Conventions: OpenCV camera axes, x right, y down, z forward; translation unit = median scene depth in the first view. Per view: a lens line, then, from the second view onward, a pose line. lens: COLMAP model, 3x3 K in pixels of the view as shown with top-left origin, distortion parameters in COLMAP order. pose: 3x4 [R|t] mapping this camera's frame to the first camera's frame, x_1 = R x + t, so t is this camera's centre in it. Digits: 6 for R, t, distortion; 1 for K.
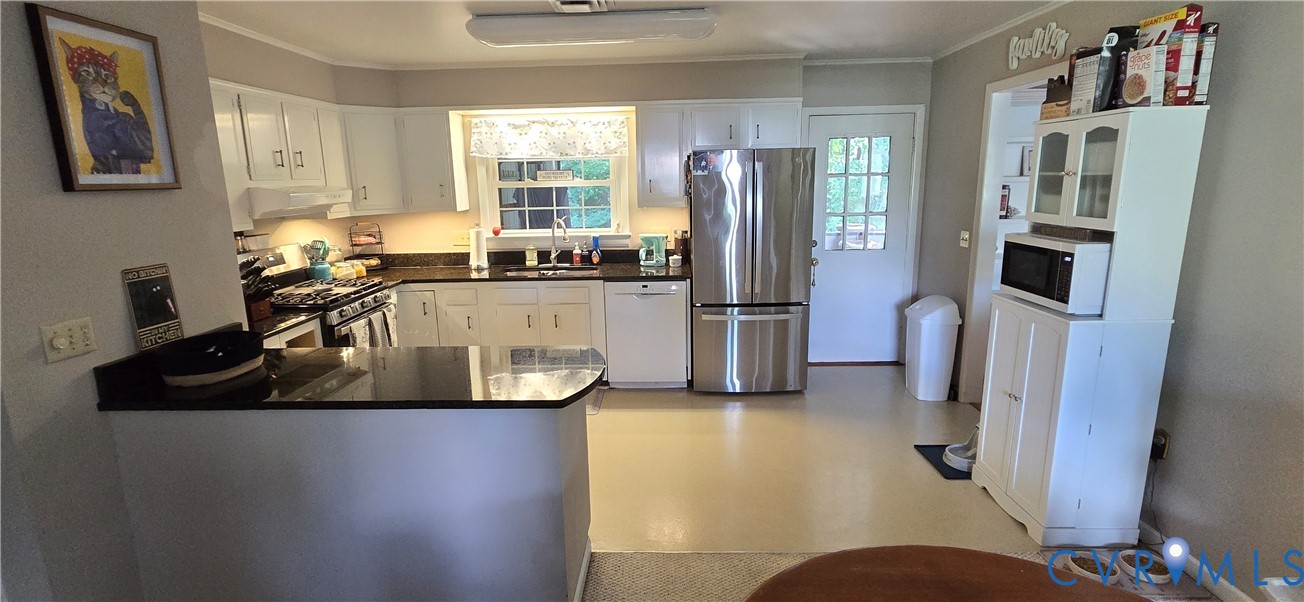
lens RADIAL K [[601.8, 0, 653.2], [0, 601.8, 302.8], [0, 0, 1]] dist [0.000029, -0.000136]
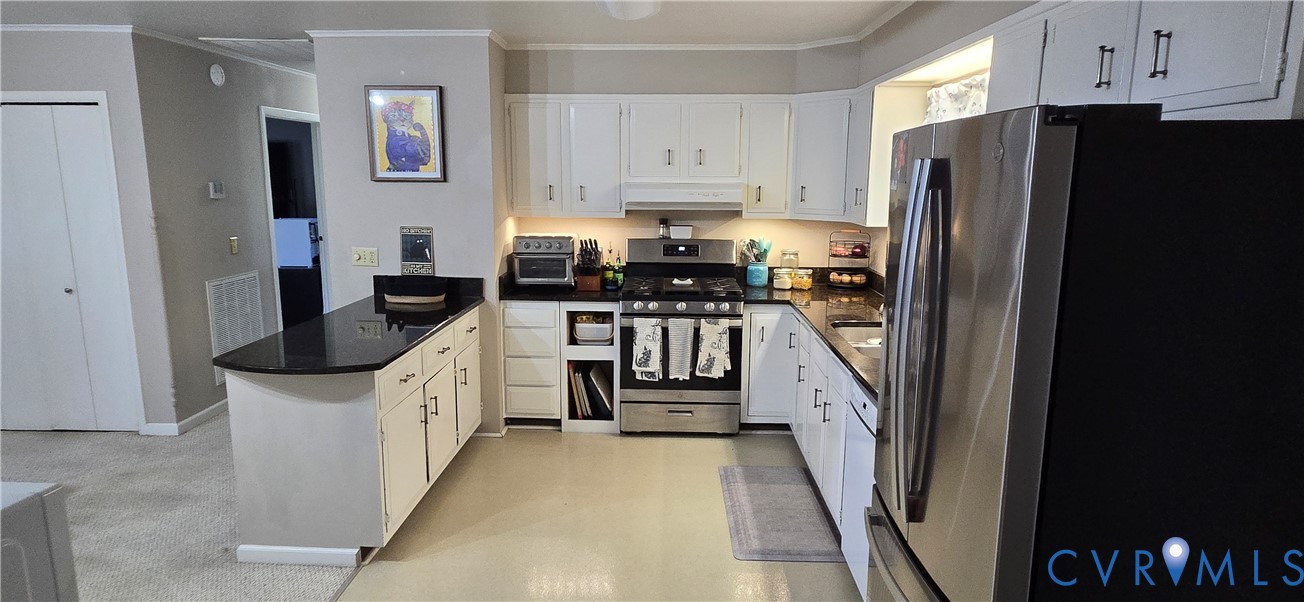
lens RADIAL K [[601.8, 0, 652.5], [0, 601.8, 288.3], [0, 0, 1]] dist [0.000029, -0.000136]
pose [[-0.013144, 0.185415, -0.982572, 0.837573], [-0.211429, 0.959923, 0.183969, -0.349942], [0.977305, 0.210162, 0.026585, 1.666515]]
